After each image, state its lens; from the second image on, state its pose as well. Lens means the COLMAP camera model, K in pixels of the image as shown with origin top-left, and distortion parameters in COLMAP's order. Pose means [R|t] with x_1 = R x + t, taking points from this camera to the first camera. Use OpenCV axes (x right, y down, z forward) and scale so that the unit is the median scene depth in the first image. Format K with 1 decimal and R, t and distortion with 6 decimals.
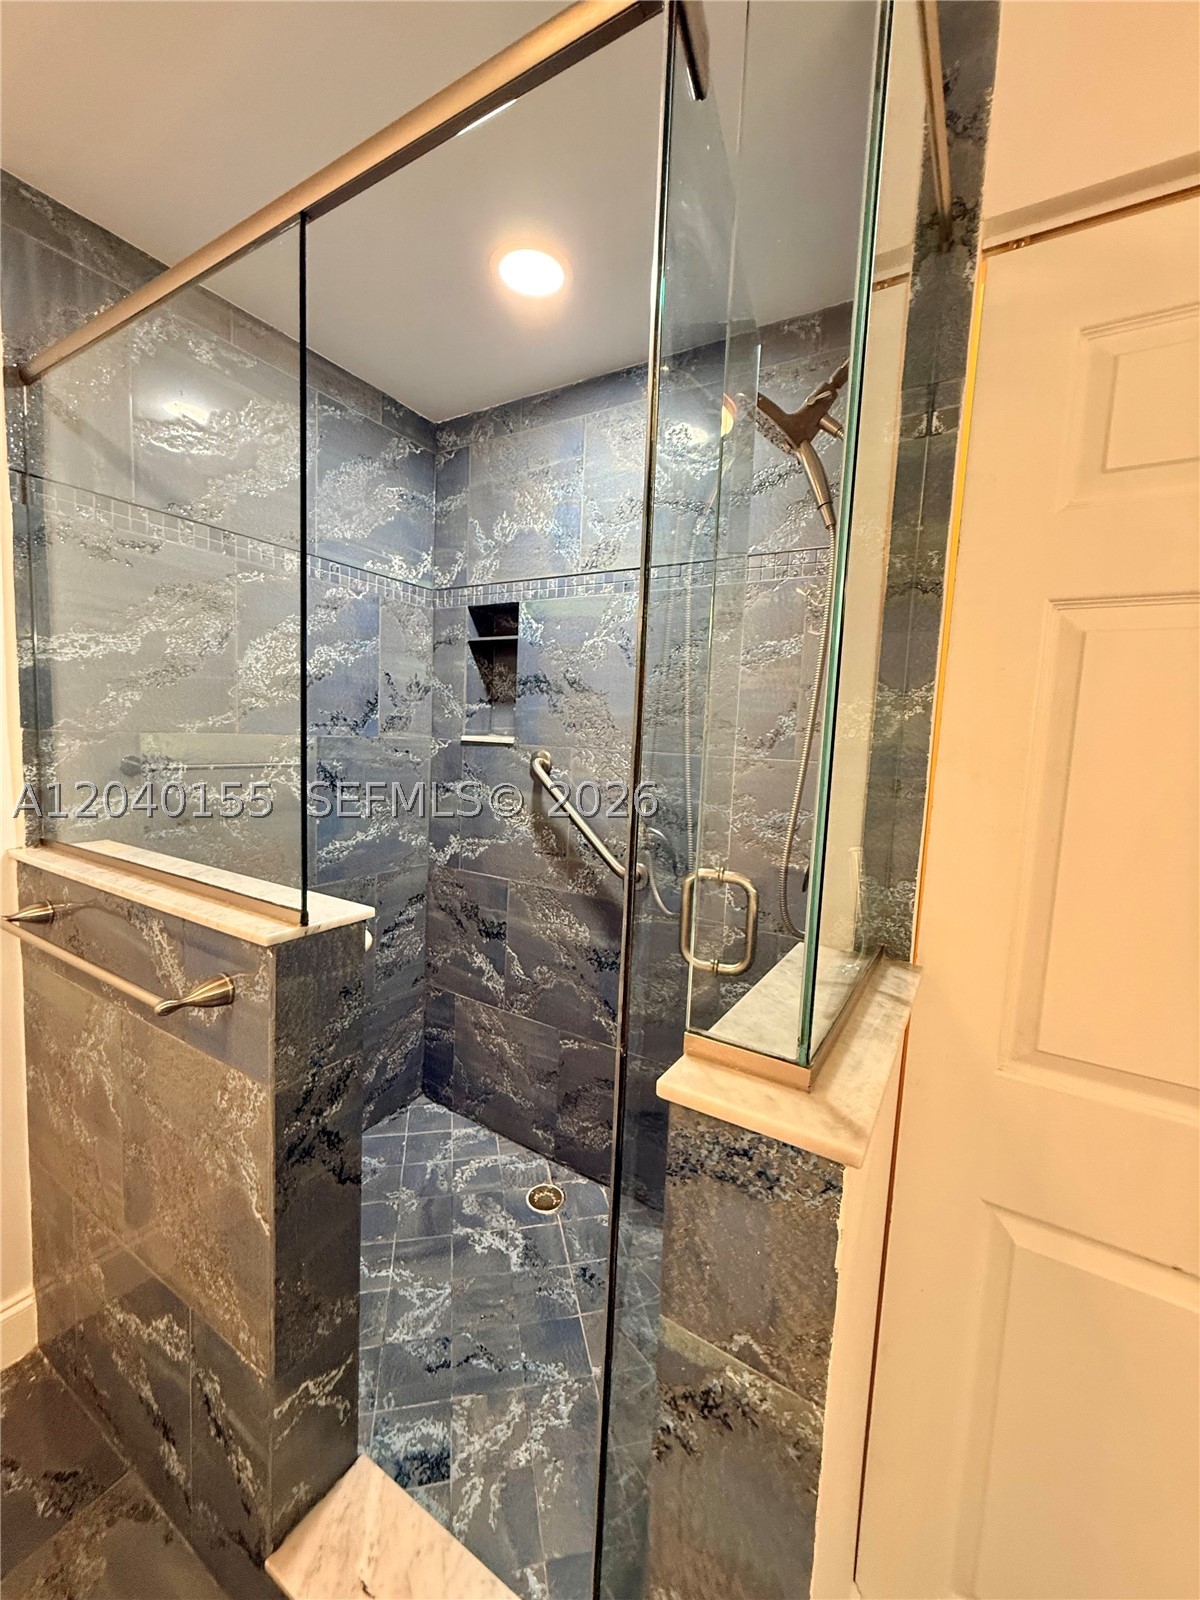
lens RADIAL K [[637.3, 0, 602.1], [0, 637.3, 796.3], [0, 0, 1]] dist [-0.004346, 0.001227]
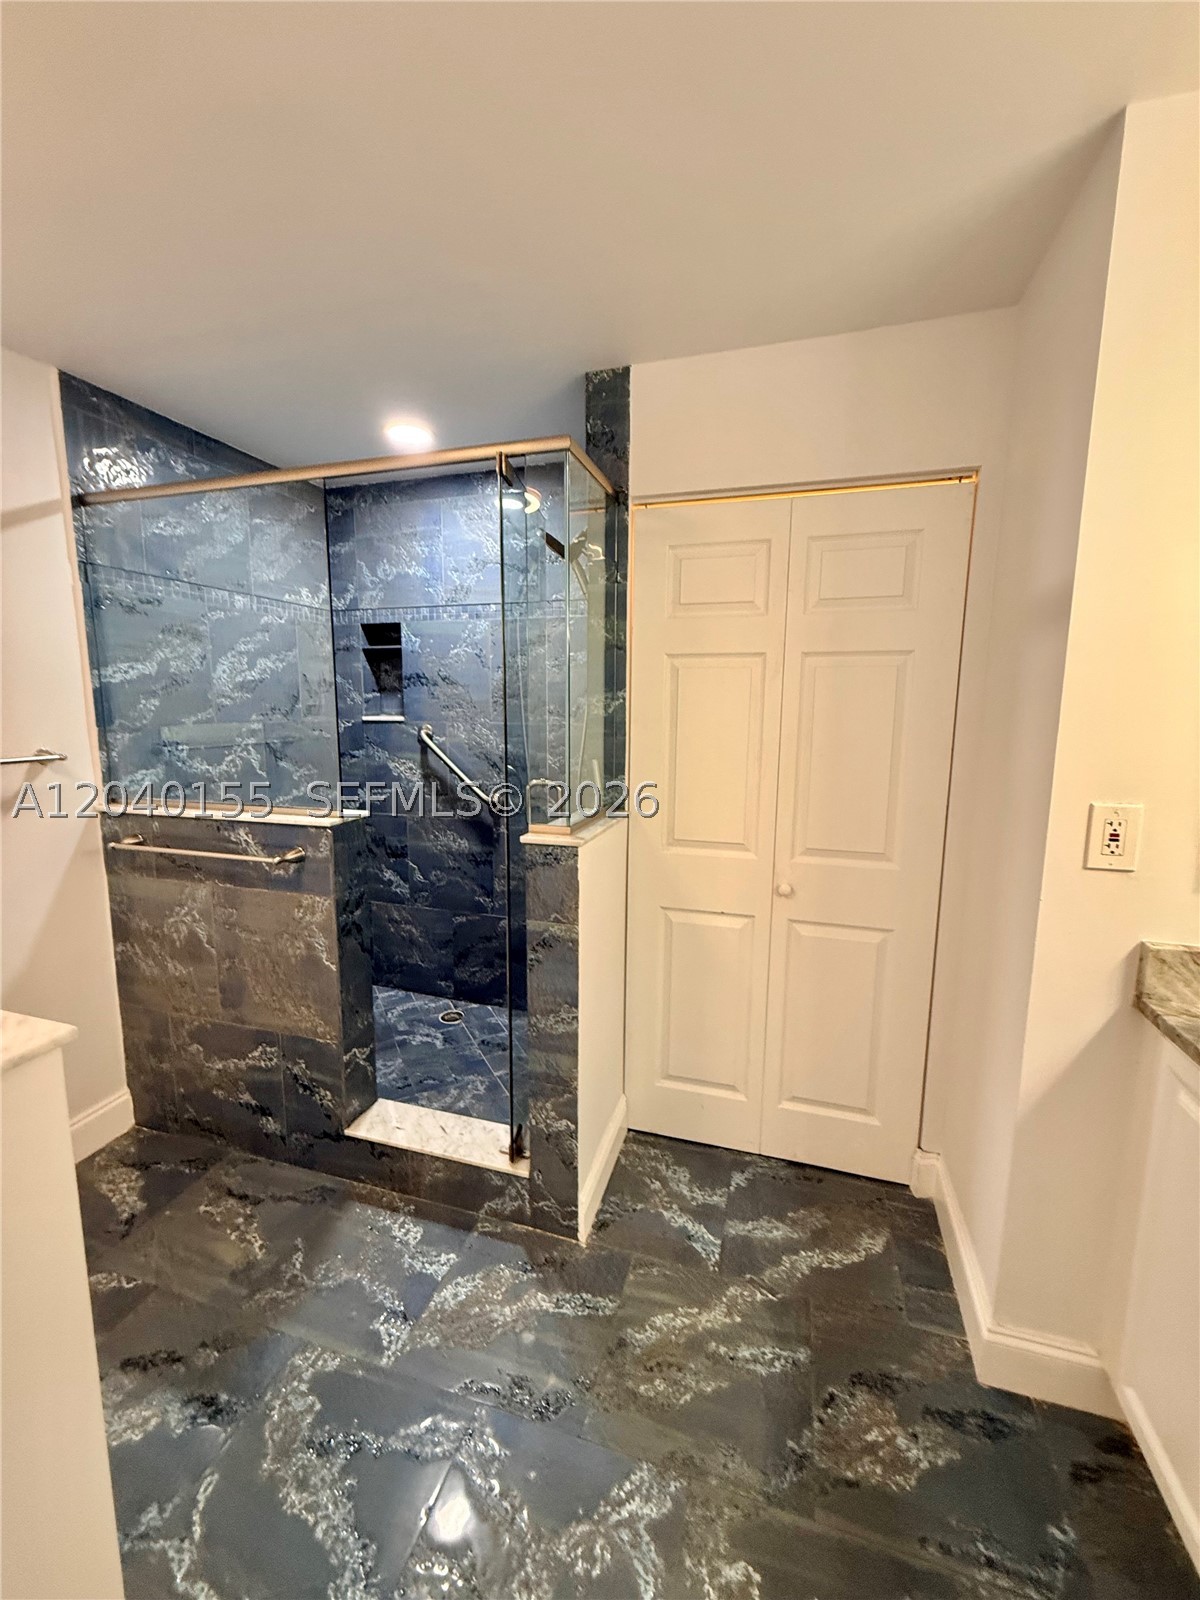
lens RADIAL K [[637.3, 0, 595.9], [0, 637.3, 795.2], [0, 0, 1]] dist [-0.004346, 0.001227]
pose [[0.969803, -0.074499, 0.232233, -0.076807], [0.062339, 0.996293, 0.059280, 0.031698], [-0.235788, -0.043013, 0.970852, -0.611626]]
